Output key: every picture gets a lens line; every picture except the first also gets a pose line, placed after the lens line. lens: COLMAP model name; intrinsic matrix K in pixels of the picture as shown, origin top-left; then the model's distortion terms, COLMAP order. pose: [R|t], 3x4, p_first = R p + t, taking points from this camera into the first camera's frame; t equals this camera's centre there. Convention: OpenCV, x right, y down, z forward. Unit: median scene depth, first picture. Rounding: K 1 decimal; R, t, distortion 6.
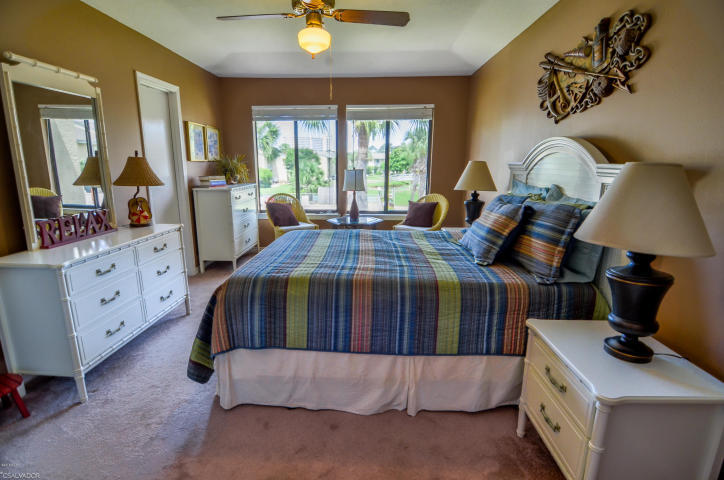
lens RADIAL K [[352.6, 0, 362.0], [0, 352.6, 240.0], [0, 0, 1]] dist [0.000495, -0.000005]
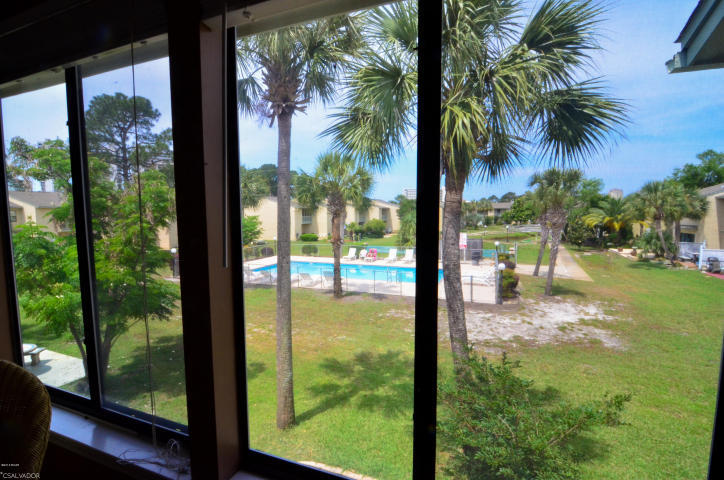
lens RADIAL K [[344.8, 0, 355.8], [0, 344.8, 230.9], [0, 0, 1]] dist [-0.002513, -0.017229]
pose [[0.939517, 0.011227, -0.342319, 0.215898], [-0.066979, 0.986188, -0.151485, -0.437642], [0.335890, 0.165251, 0.927292, 1.902557]]
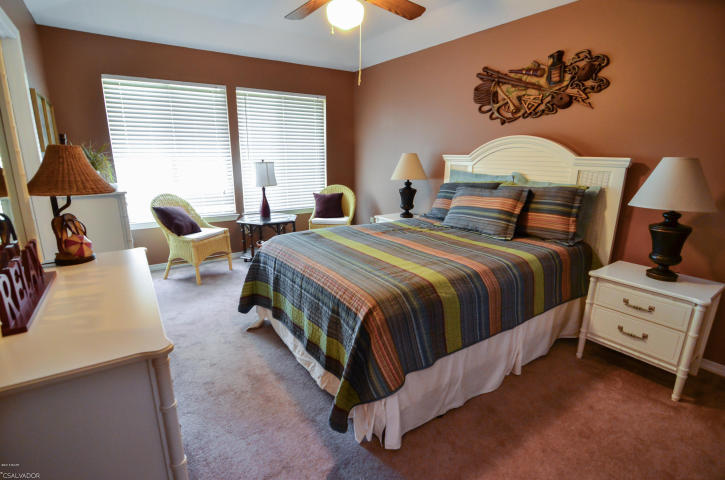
lens RADIAL K [[341.3, 0, 359.1], [0, 341.3, 242.0], [0, 0, 1]] dist [-0.000203, -0.001201]
pose [[0.810257, -0.144284, 0.568037, -0.733387], [0.122687, 0.989505, 0.076336, -0.074067], [-0.573089, 0.007839, 0.819455, 0.318449]]
